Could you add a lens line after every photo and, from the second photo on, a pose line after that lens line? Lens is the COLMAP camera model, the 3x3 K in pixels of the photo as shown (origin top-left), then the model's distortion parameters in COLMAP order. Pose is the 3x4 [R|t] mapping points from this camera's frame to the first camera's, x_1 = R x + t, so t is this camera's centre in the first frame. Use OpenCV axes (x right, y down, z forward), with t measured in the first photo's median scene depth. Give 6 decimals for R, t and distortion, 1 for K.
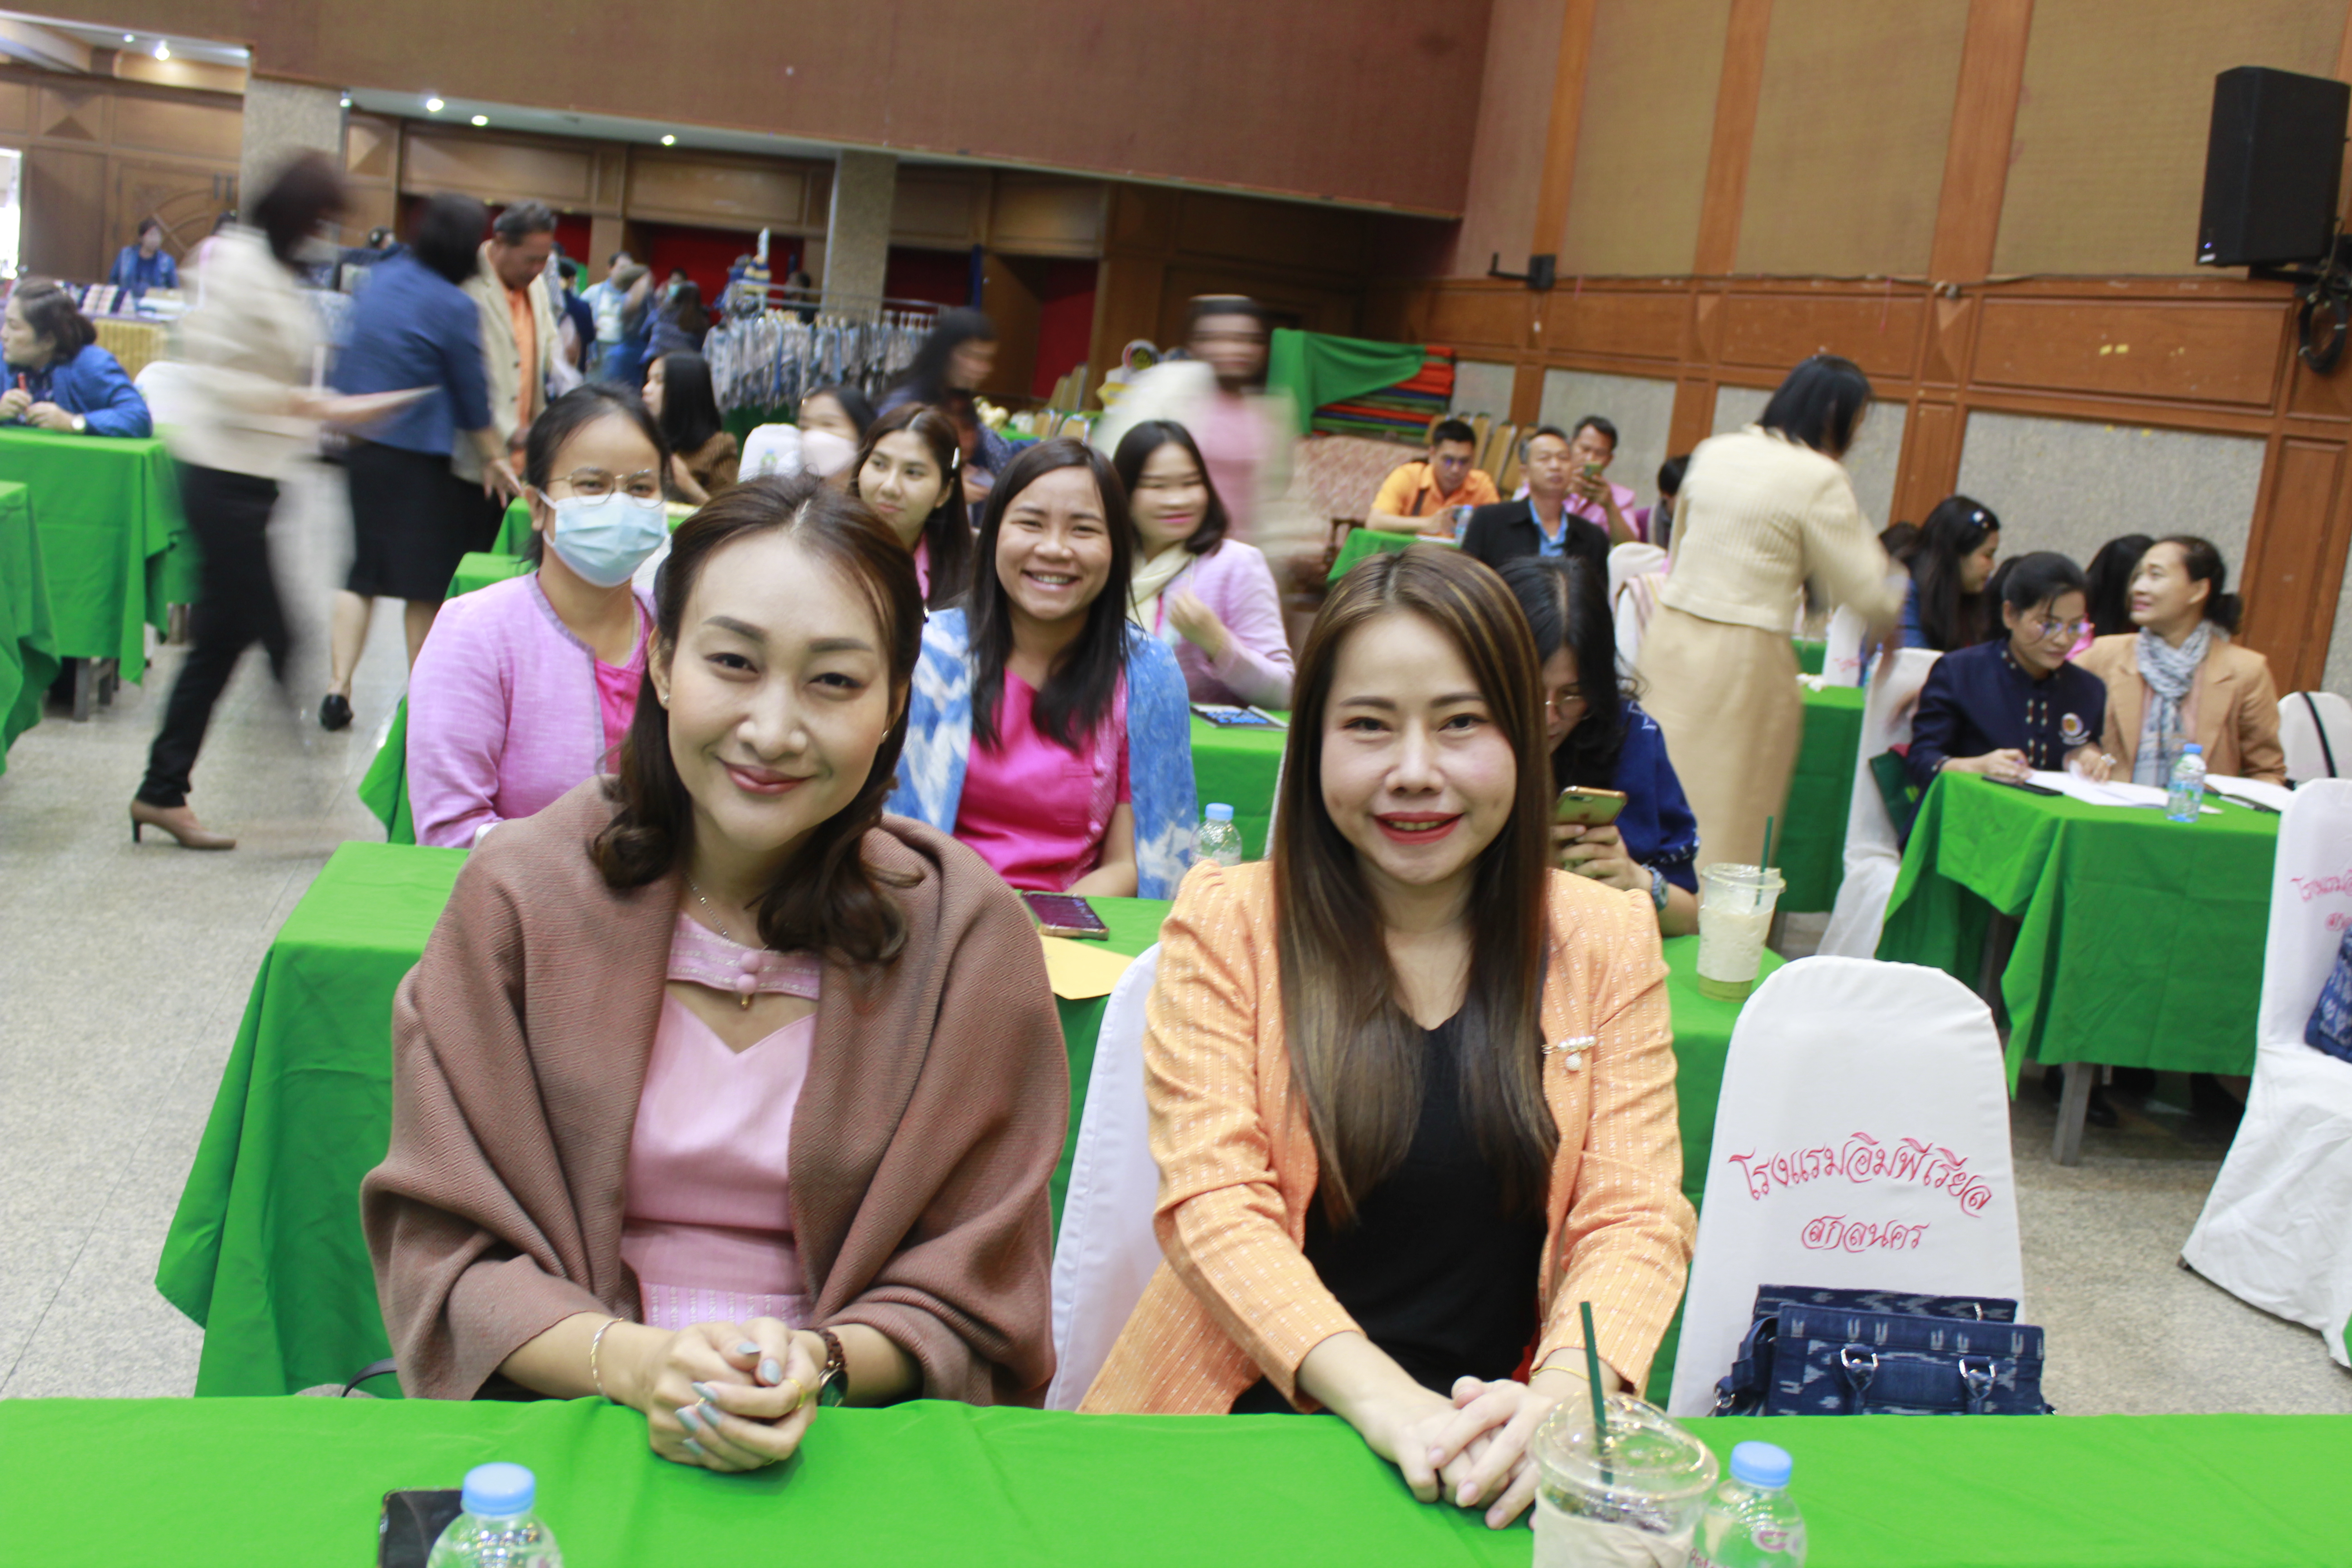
lens RADIAL K [[2329.2, 0, 1176.0], [0, 2329.2, 784.0], [0, 0, 1]] dist [-0.056395, 0.020337]
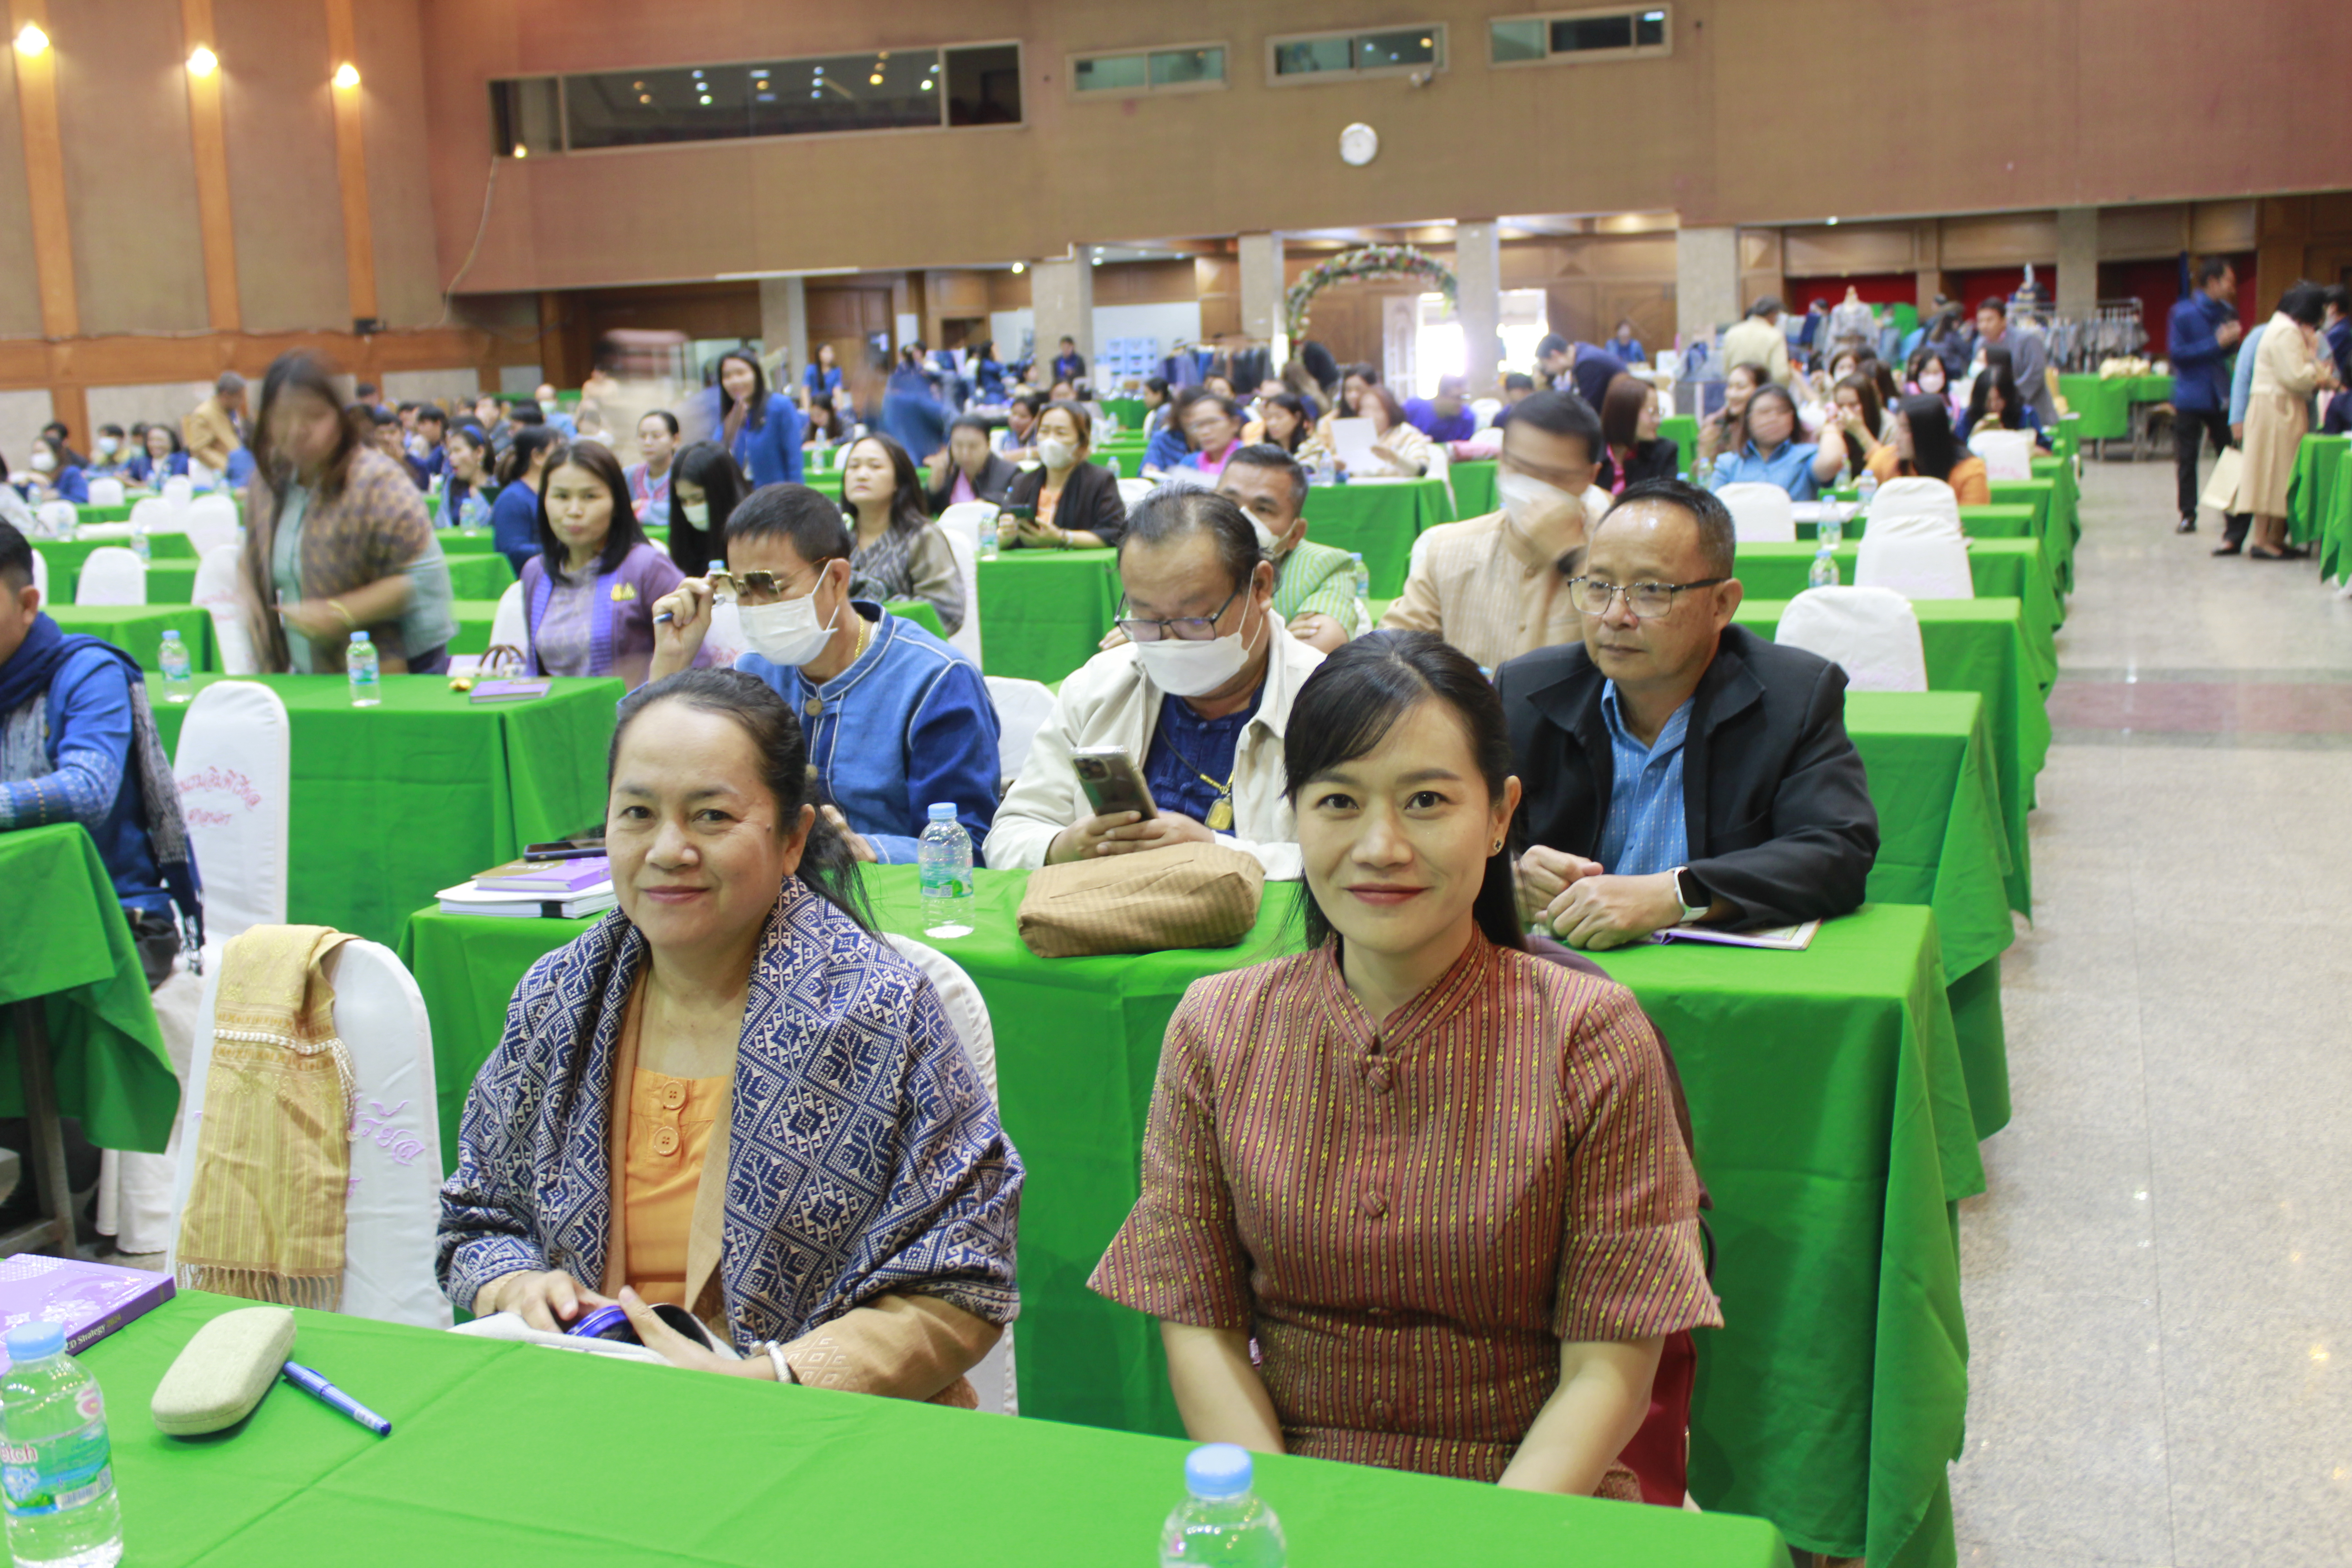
lens RADIAL K [[2393.7, 0, 1148.2], [0, 2393.7, 743.7], [0, 0, 1]] dist [-0.125277, 0.157918]
pose [[0.814095, -0.058411, -0.577786, 0.242274], [0.034377, 0.998031, -0.052459, 0.135318], [0.579713, 0.022844, 0.814500, -0.585497]]
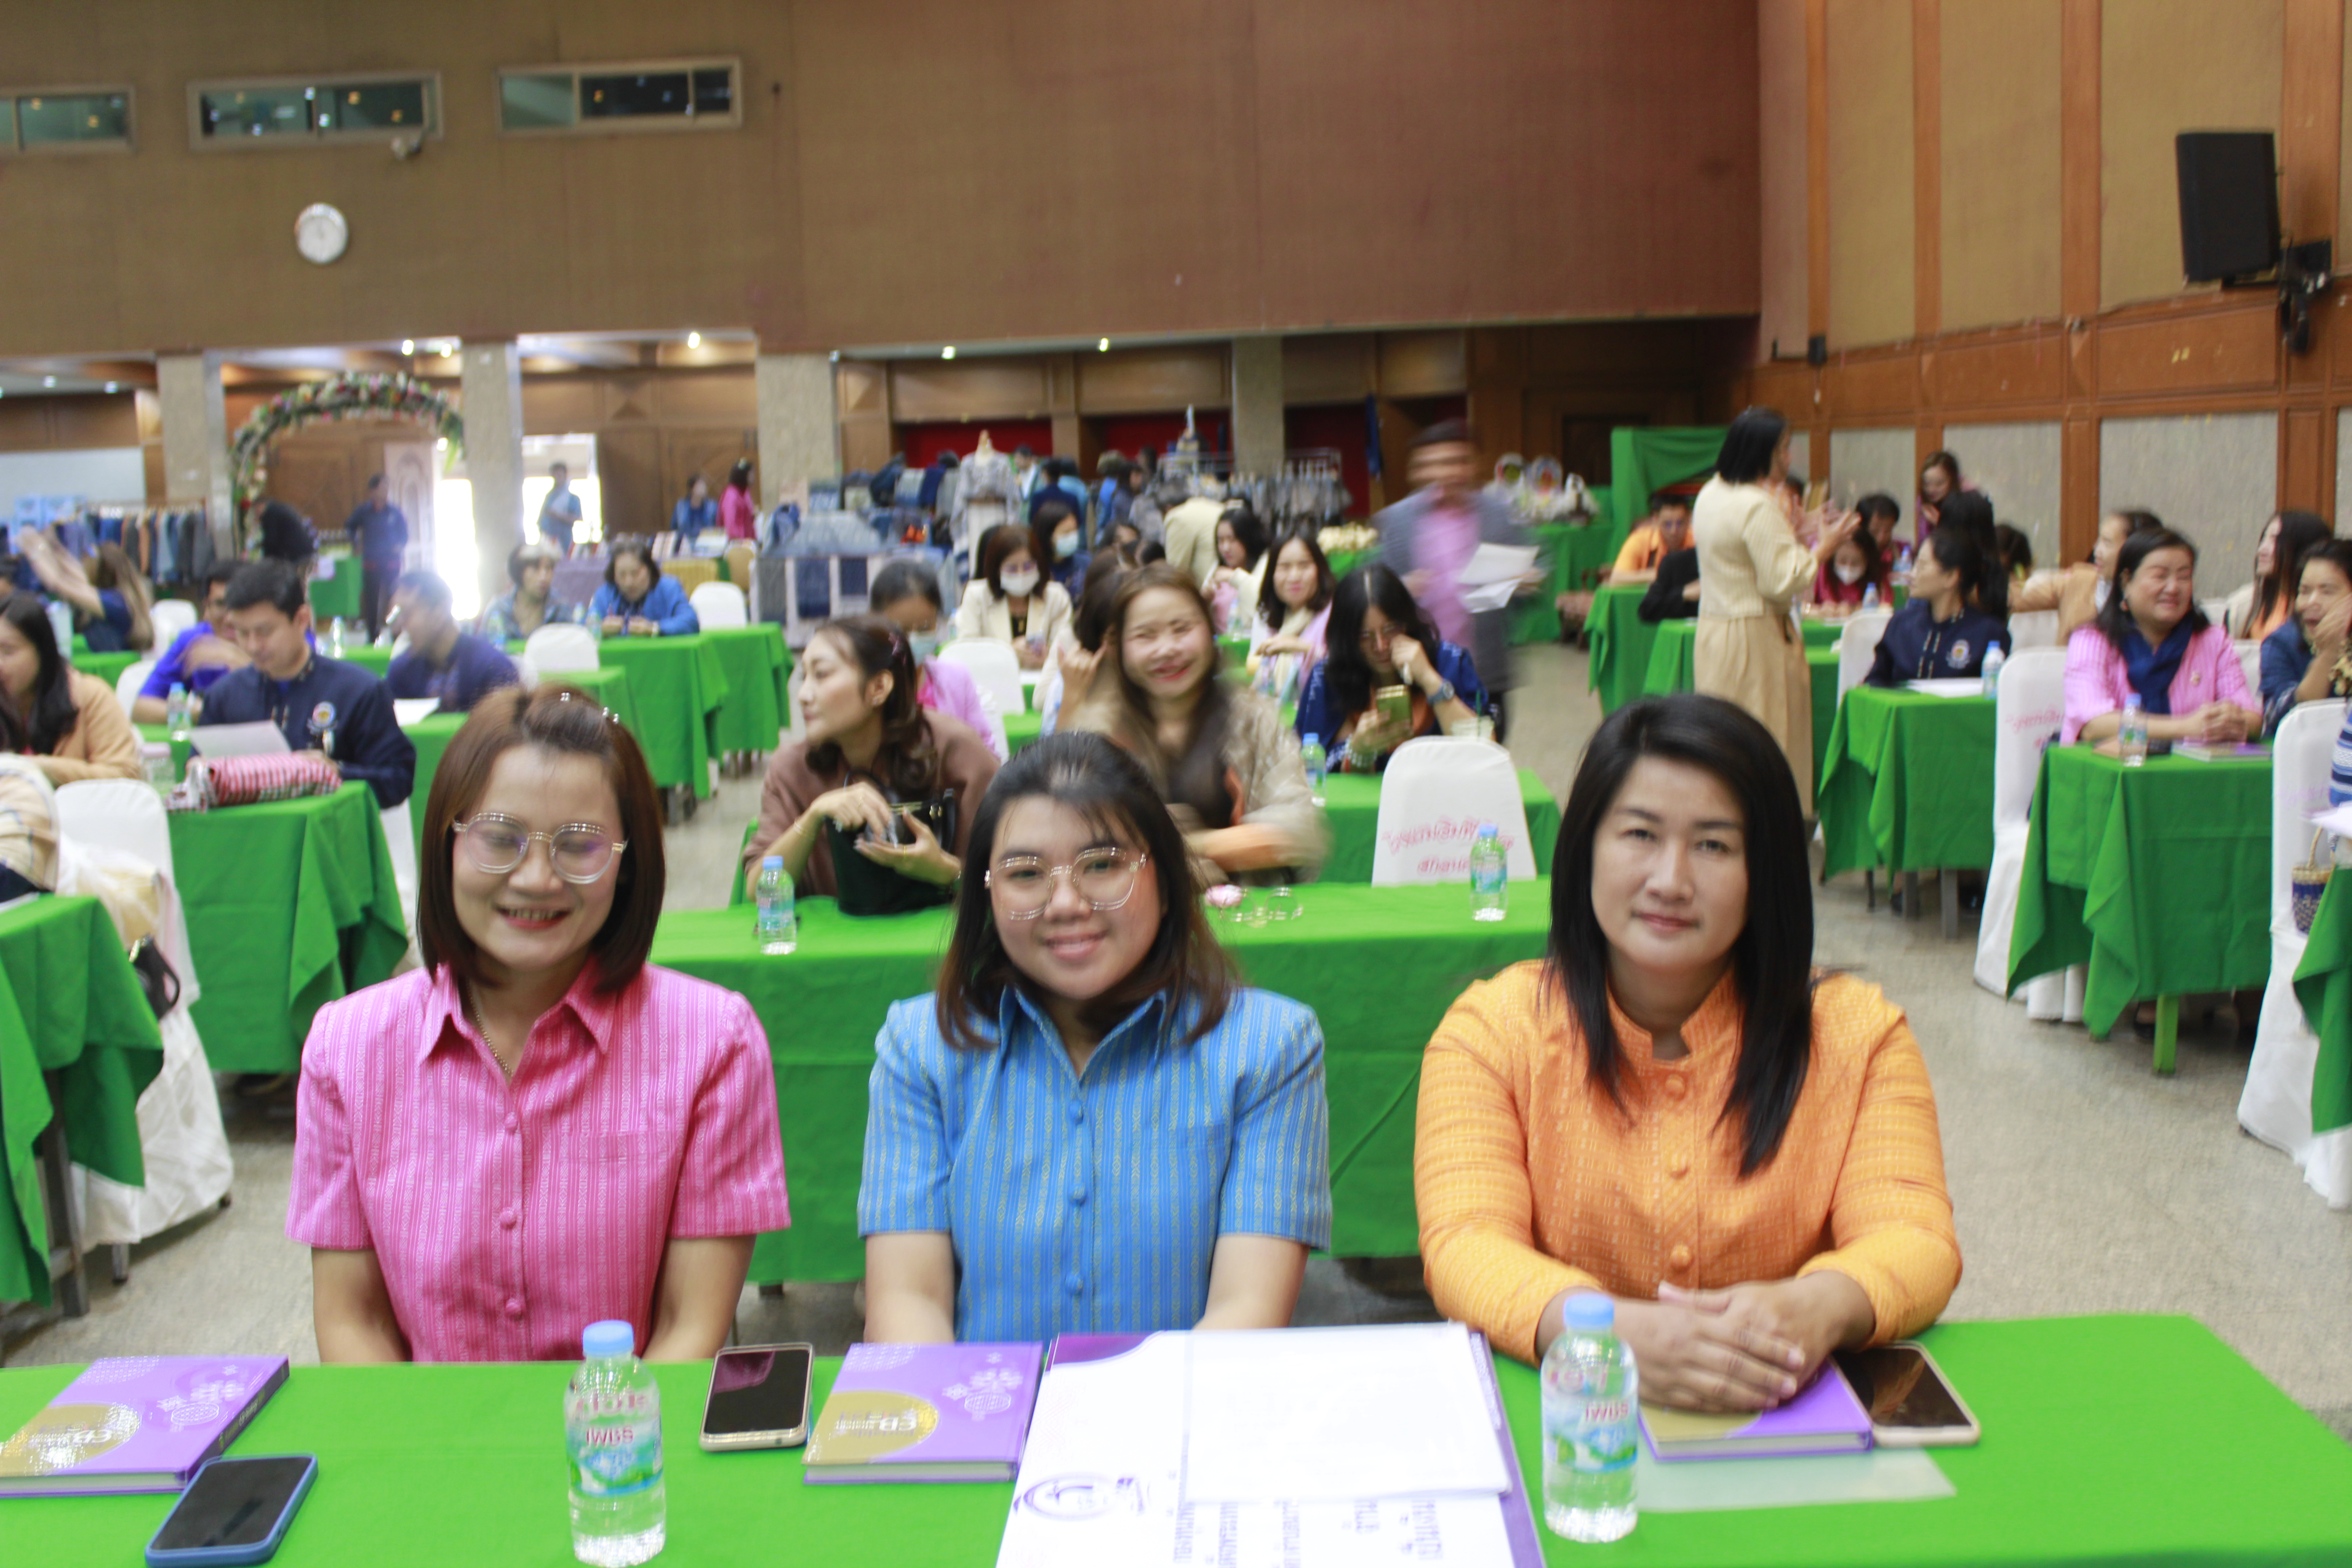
lens RADIAL K [[2393.7, 0, 1148.2], [0, 2393.7, 743.7], [0, 0, 1]] dist [-0.125277, 0.157918]
pose [[0.962992, -0.120080, -0.241305, 0.085965], [0.100855, 0.990772, -0.090544, 0.040184], [0.249951, 0.062857, 0.966216, -0.180047]]
